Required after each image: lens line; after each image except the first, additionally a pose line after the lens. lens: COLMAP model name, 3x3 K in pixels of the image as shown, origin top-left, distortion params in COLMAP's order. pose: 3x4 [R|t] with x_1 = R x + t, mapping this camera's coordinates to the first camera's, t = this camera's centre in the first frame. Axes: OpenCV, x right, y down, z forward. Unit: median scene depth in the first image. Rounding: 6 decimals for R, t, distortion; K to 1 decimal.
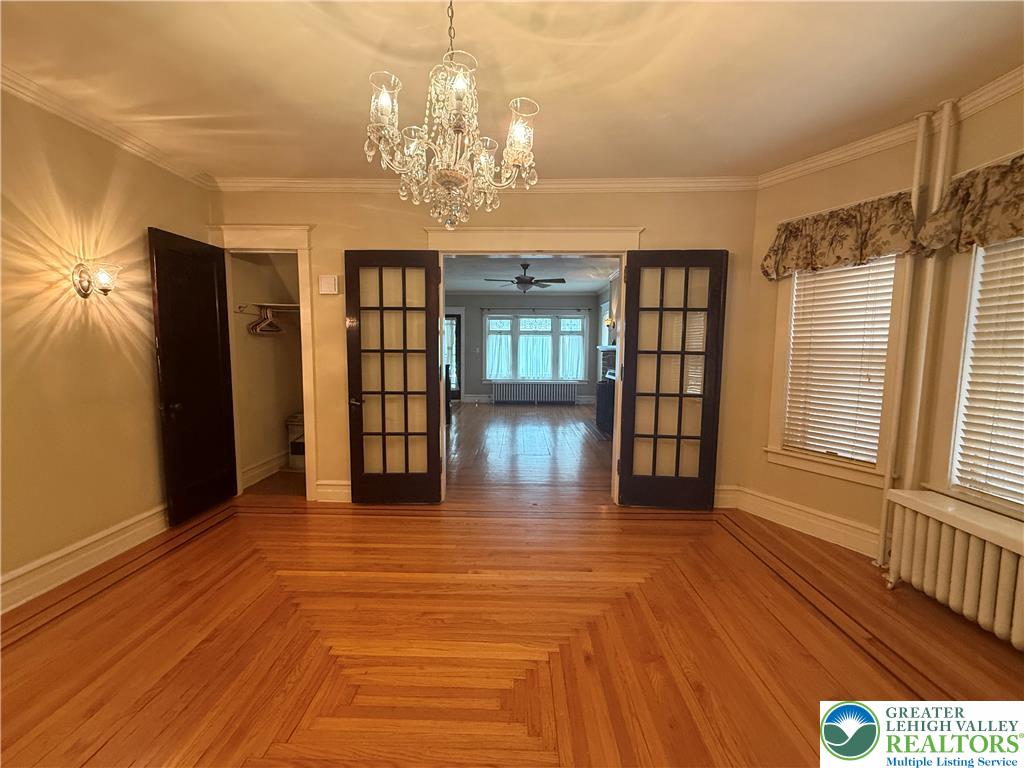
lens RADIAL K [[408.2, 0, 508.7], [0, 408.2, 380.5], [0, 0, 1]] dist [-0.000280, 0.000116]
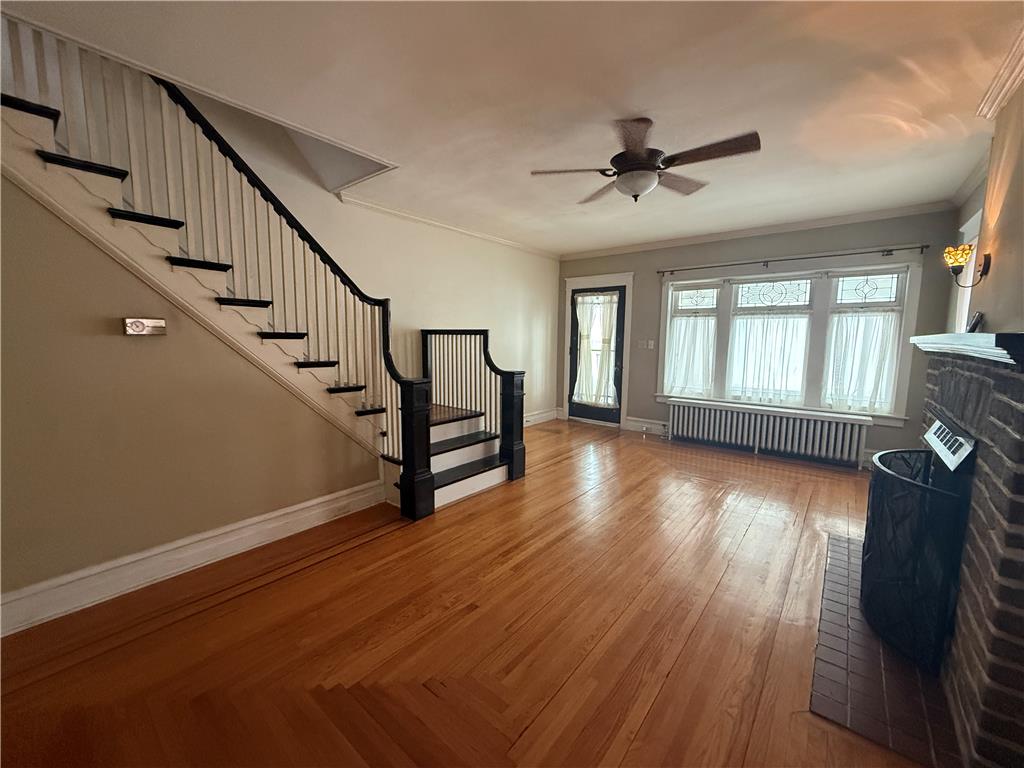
lens RADIAL K [[408.2, 0, 512.3], [0, 408.2, 381.0], [0, 0, 1]] dist [-0.000280, 0.000116]
pose [[0.782854, 0.066045, -0.618690, 0.133652], [-0.058504, 0.997759, 0.032483, -0.029269], [0.619449, 0.010766, 0.784963, 0.415923]]
